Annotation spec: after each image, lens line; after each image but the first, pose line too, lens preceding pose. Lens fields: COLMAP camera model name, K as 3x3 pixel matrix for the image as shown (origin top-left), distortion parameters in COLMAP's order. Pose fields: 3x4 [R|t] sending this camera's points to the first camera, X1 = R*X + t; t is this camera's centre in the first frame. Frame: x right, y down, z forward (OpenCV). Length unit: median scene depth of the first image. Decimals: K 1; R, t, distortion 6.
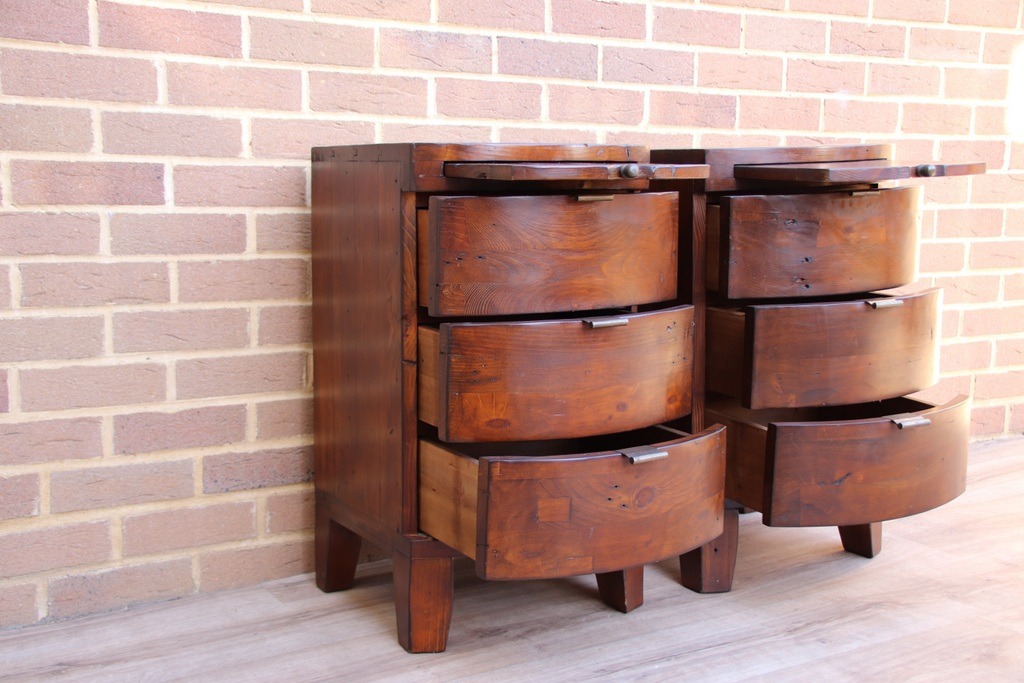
lens RADIAL K [[1258.2, 0, 514.2], [0, 1258.2, 352.8], [0, 0, 1]] dist [0.013157, 0.447708]
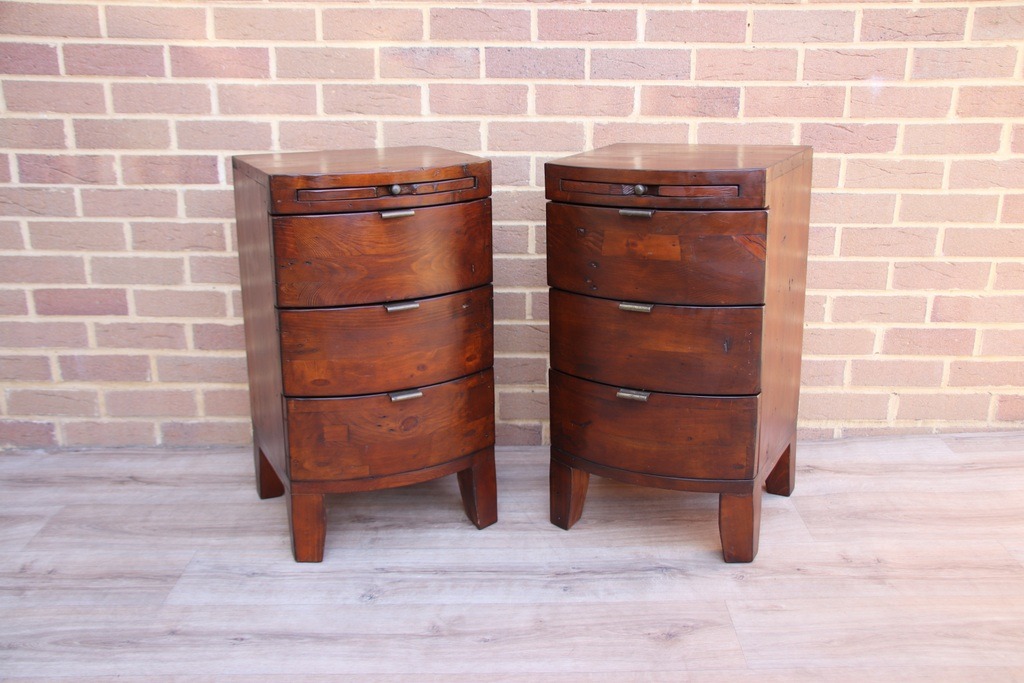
lens RADIAL K [[1032.0, 0, 514.5], [0, 1032.0, 355.8], [0, 0, 1]] dist [-0.071596, 0.252626]
pose [[0.850267, 0.146002, -0.505697, 0.625395], [-0.066885, 0.982941, 0.171331, -0.146150], [0.522085, -0.111853, 0.845527, 0.160728]]
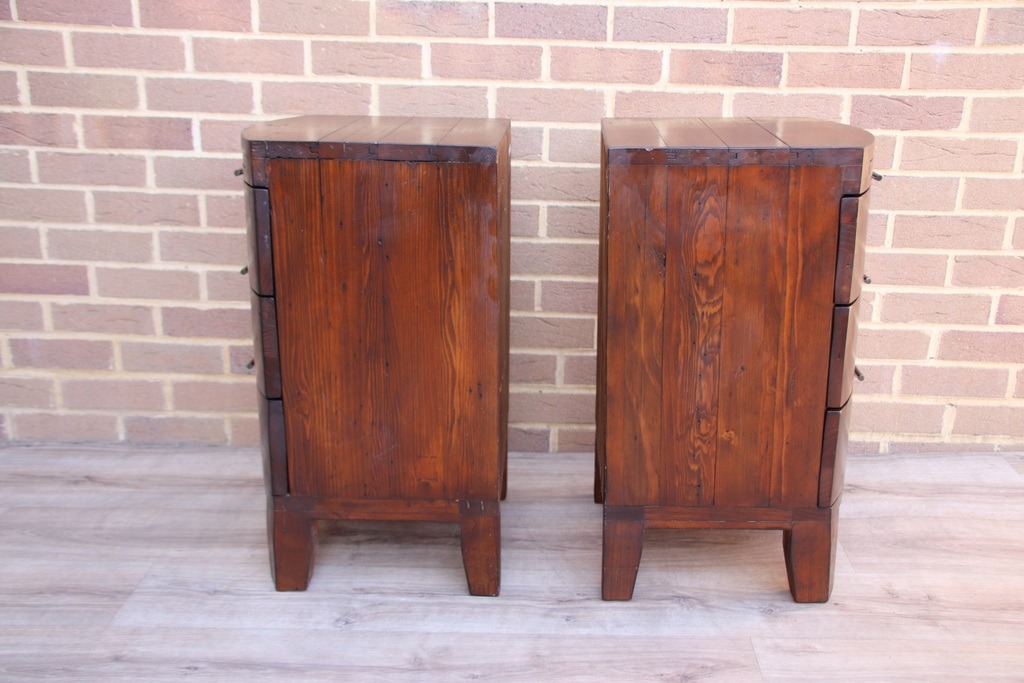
lens RADIAL K [[1105.3, 0, 515.3], [0, 1105.3, 354.0], [0, 0, 1]] dist [-0.044897, 0.330945]
pose [[0.838071, 0.168405, -0.518918, 0.609335], [-0.087913, 0.980422, 0.176195, -0.139347], [0.538431, -0.102045, 0.836468, 0.212985]]
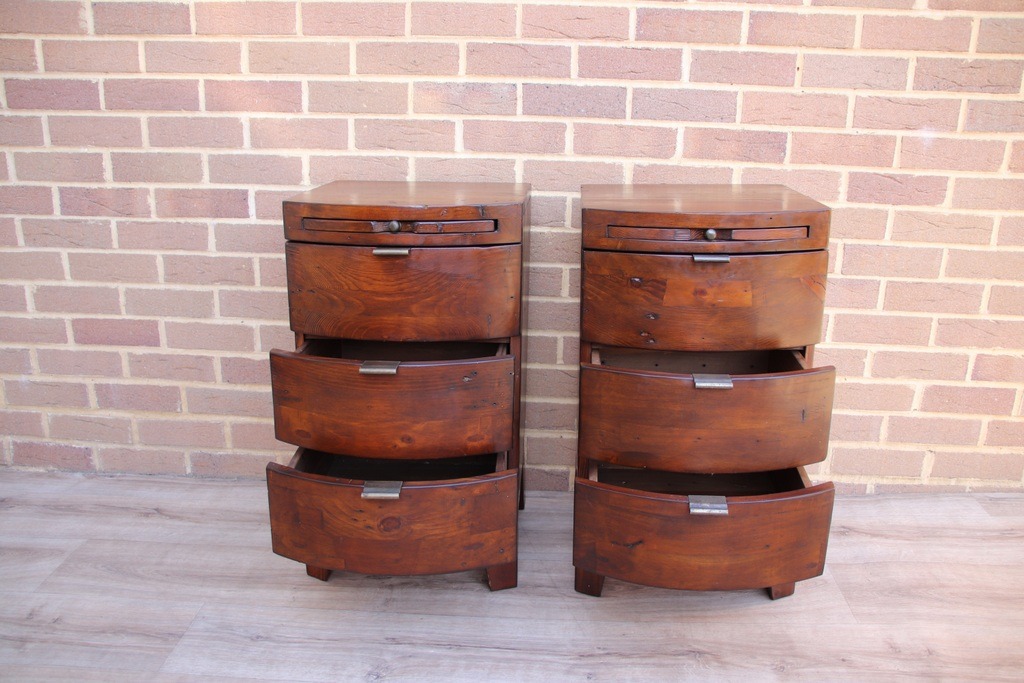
lens RADIAL K [[864.7, 0, 509.1], [0, 864.7, 354.7], [0, 0, 1]] dist [-0.148947, 0.150296]
pose [[0.822689, 0.174044, -0.541195, 0.504407], [-0.091126, 0.980046, 0.176651, -0.160692], [0.561141, -0.096012, 0.822133, 0.357884]]
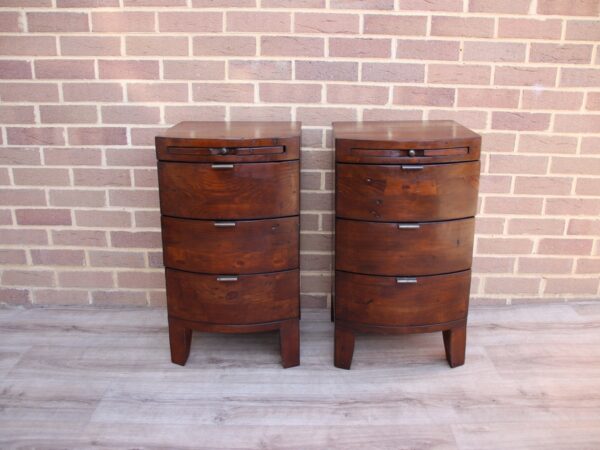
lens RADIAL K [[569.6, 0, 300.3], [0, 569.6, 231.0], [0, 0, 1]] dist [-0.145487, 0.145586]
pose [[0.849848, 0.162072, -0.501489, 0.523664], [-0.076993, 0.979513, 0.186083, -0.176056], [0.521374, -0.119531, 0.844915, 0.279407]]
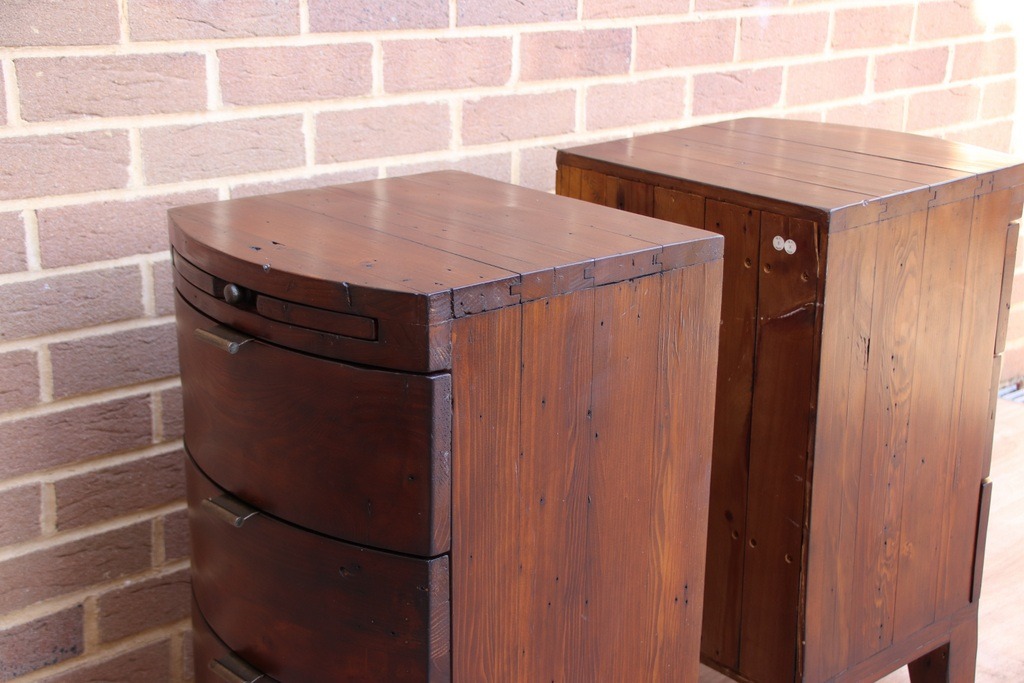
lens RADIAL K [[1483.7, 0, 511.8], [0, 1483.7, 357.2], [0, 0, 1]] dist [0.111684, 0.576400]
pose [[0.982572, -0.049320, 0.179220, -0.065686], [0.018747, 0.985535, 0.168434, -0.208036], [-0.184935, -0.162139, 0.969283, 0.207049]]
